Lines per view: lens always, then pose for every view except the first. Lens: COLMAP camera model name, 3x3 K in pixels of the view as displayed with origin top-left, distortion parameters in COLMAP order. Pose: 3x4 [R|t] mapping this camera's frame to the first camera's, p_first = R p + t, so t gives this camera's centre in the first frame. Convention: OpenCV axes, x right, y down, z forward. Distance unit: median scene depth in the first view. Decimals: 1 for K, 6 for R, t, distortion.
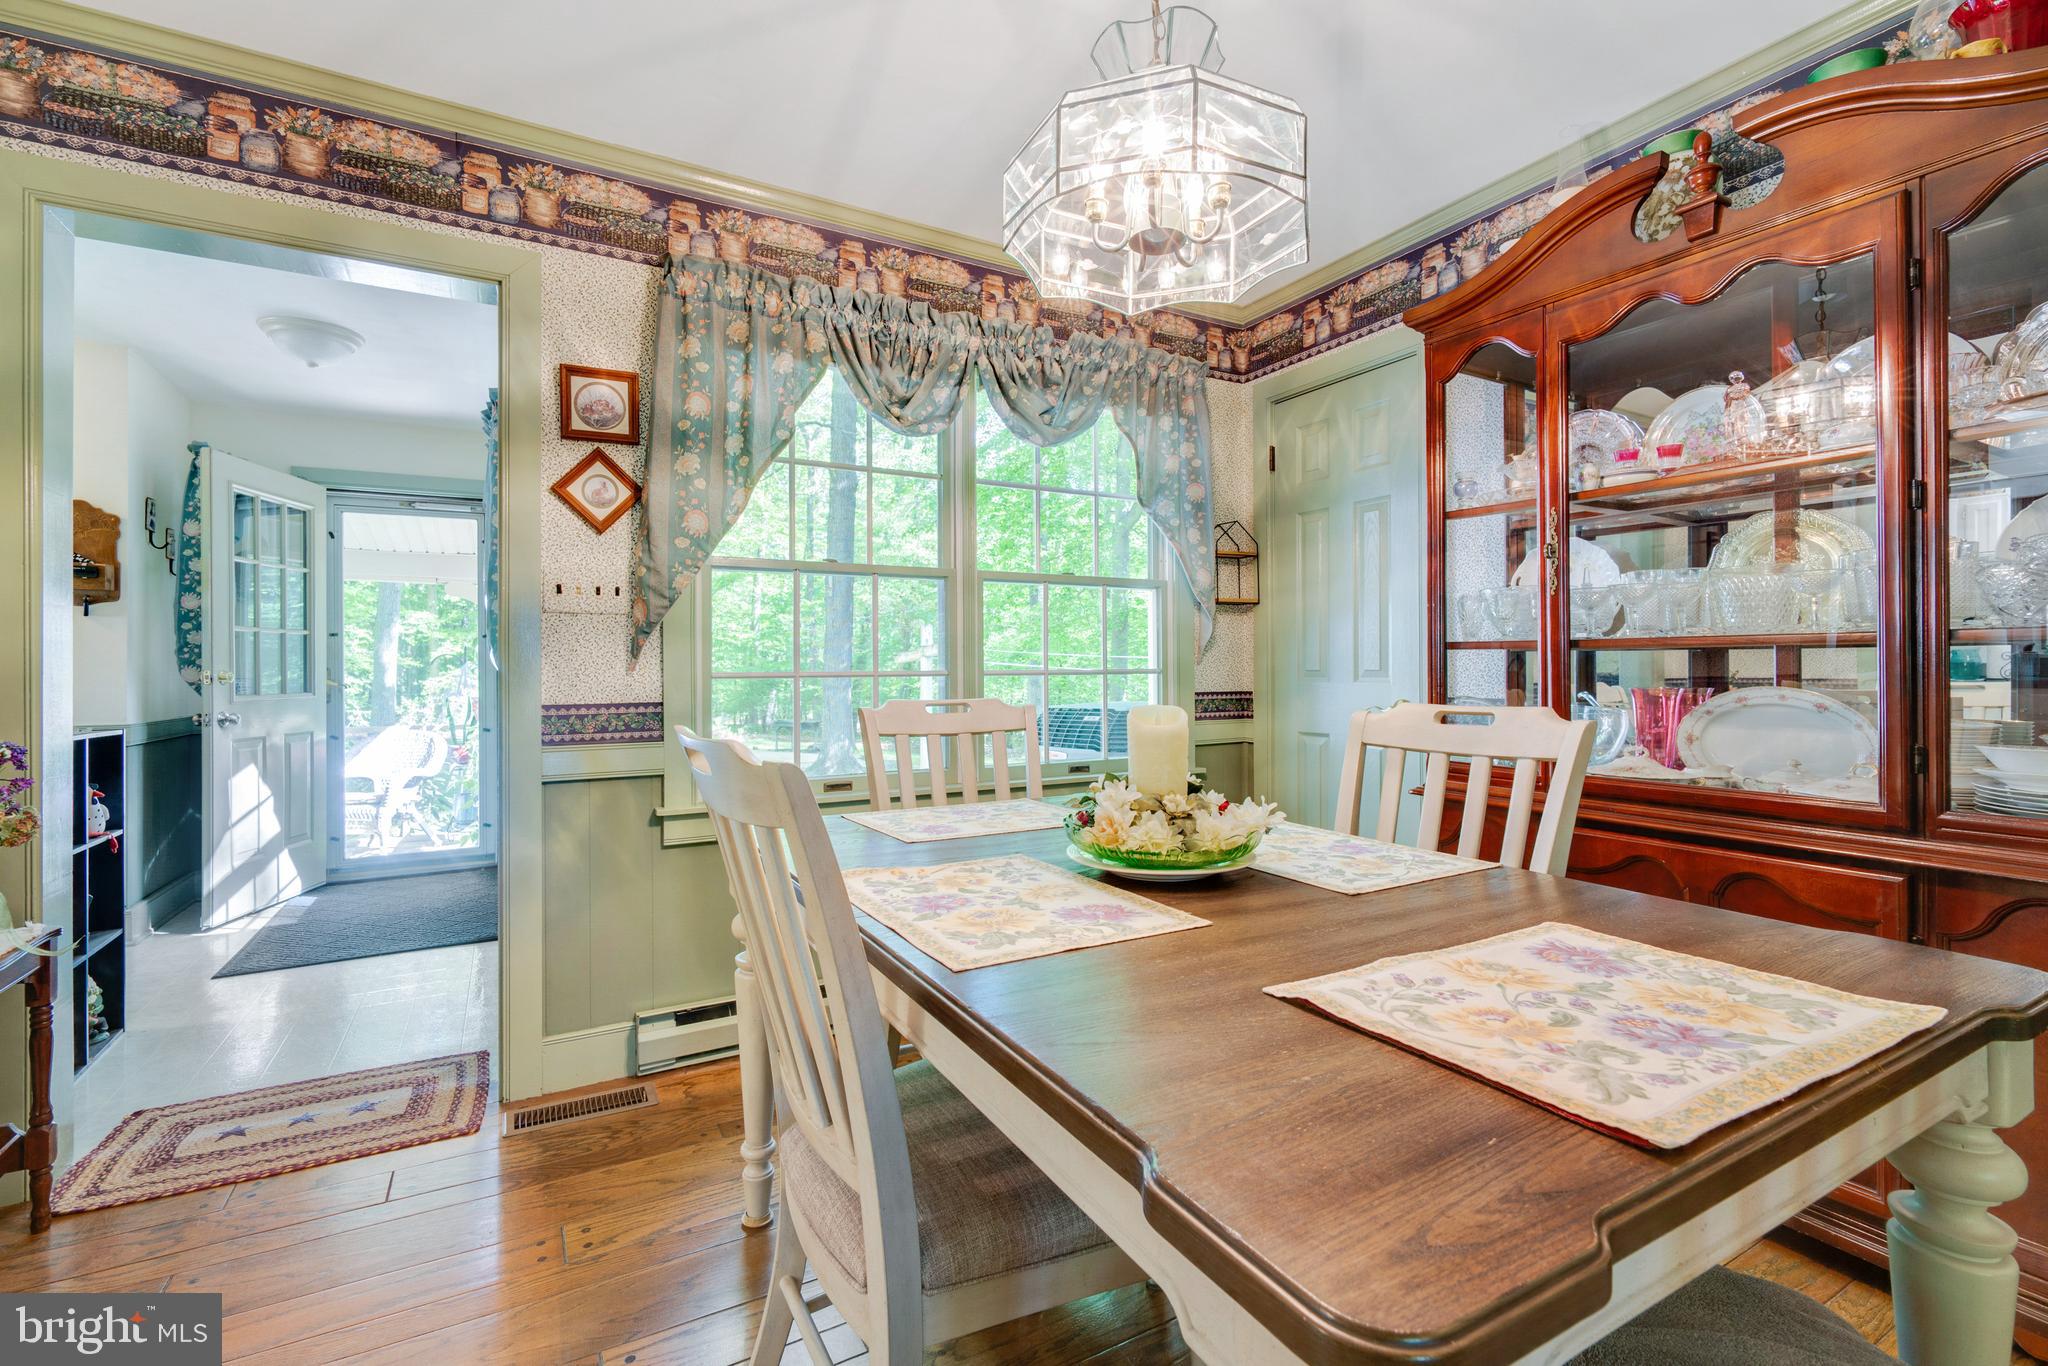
lens RADIAL K [[895.6, 0, 1006.1], [0, 895.6, 667.5], [0, 0, 1]] dist [-0.001117, -0.000067]
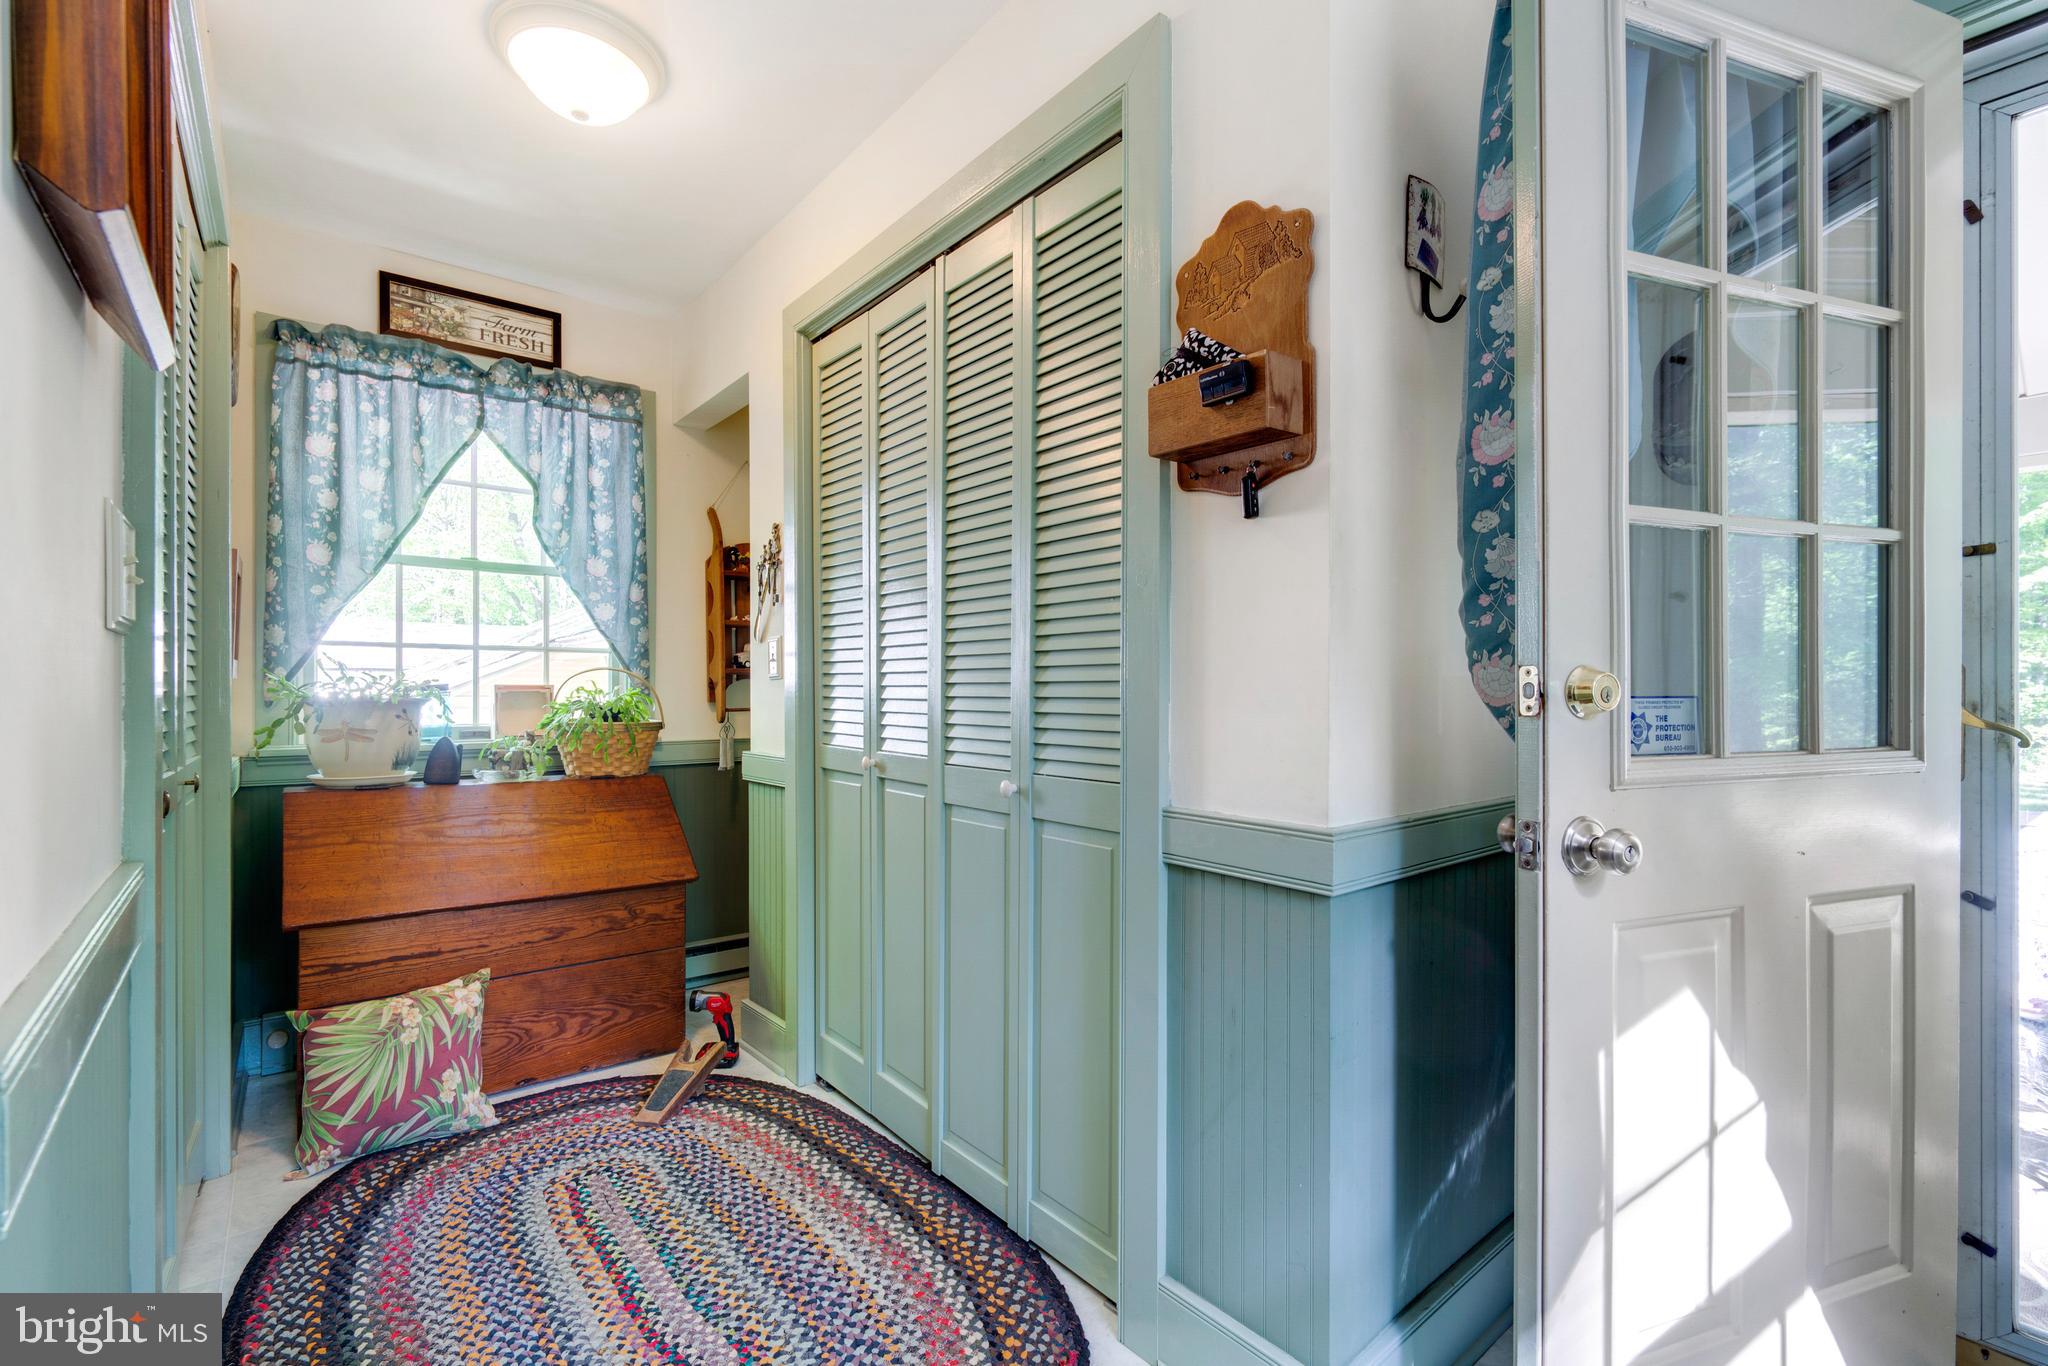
lens RADIAL K [[912.7, 0, 1023.8], [0, 912.7, 698.2], [0, 0, 1]] dist [-0.001272, -0.000017]
pose [[0.172547, 0.008938, -0.984961, -0.622767], [-0.001378, 0.999960, 0.008833, 0.011697], [0.985000, -0.000167, 0.172553, 0.776815]]
